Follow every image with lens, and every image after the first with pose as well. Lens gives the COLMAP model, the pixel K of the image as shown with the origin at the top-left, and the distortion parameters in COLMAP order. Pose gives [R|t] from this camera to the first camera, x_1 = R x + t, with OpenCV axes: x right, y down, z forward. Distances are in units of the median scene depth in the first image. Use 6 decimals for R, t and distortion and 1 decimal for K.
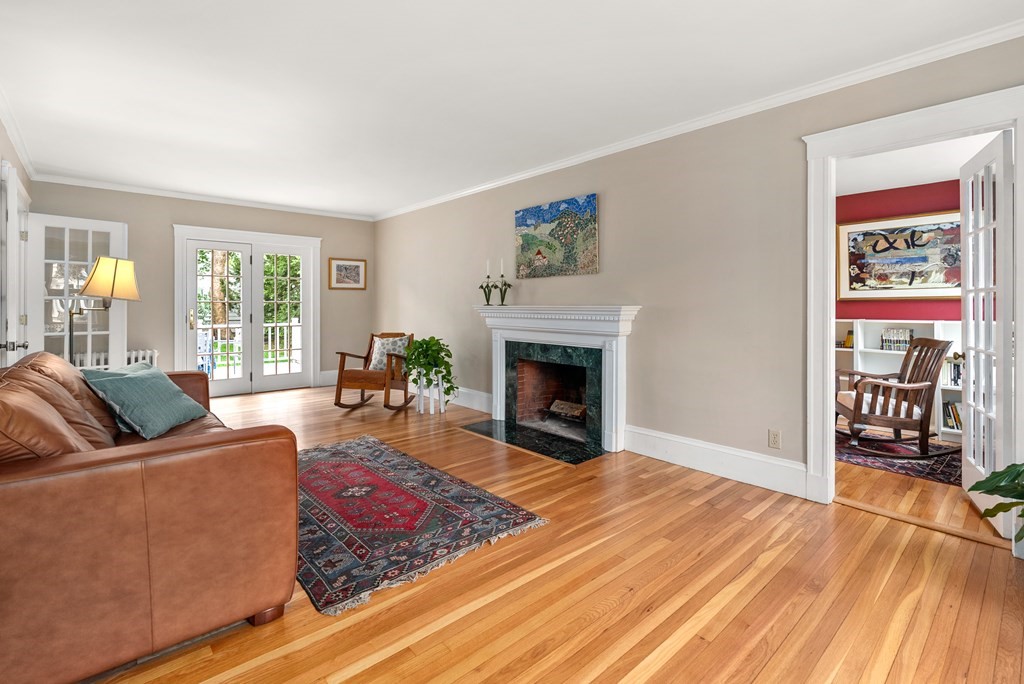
lens RADIAL K [[473.6, 0, 512.4], [0, 473.6, 305.2], [0, 0, 1]] dist [0.000013, -0.000080]
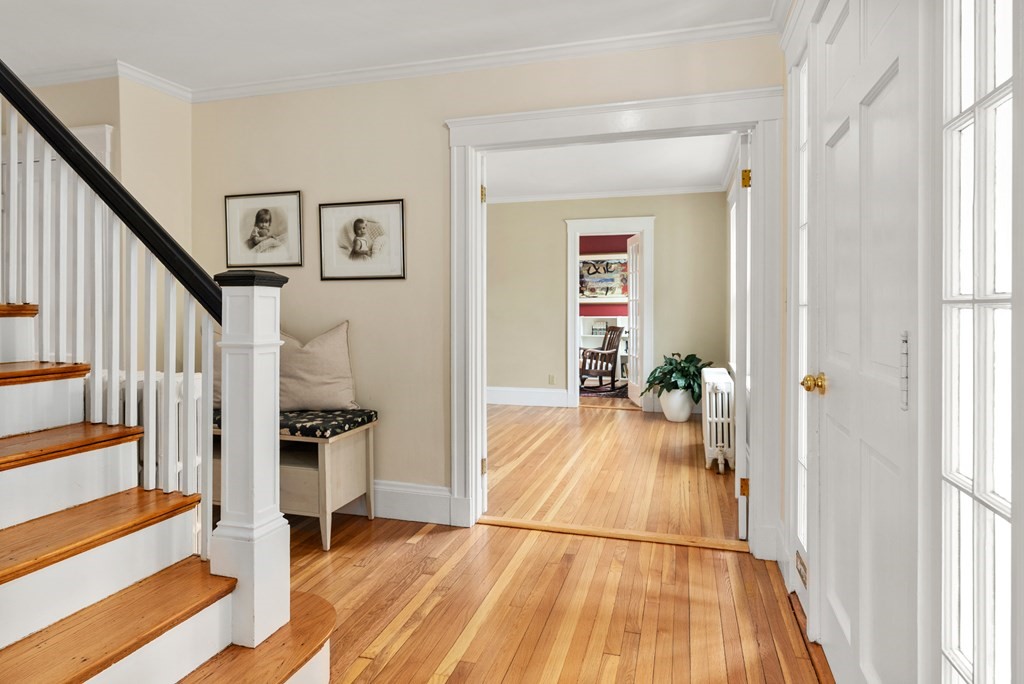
lens RADIAL K [[590.1, 0, 512.4], [0, 590.1, 309.3], [0, 0, 1]] dist [-0.000184, -0.000009]
pose [[0.850239, -0.001656, 0.526394, -0.587307], [0.001171, 0.999999, 0.001253, 0.004256], [-0.526396, -0.000449, 0.850240, -0.652332]]
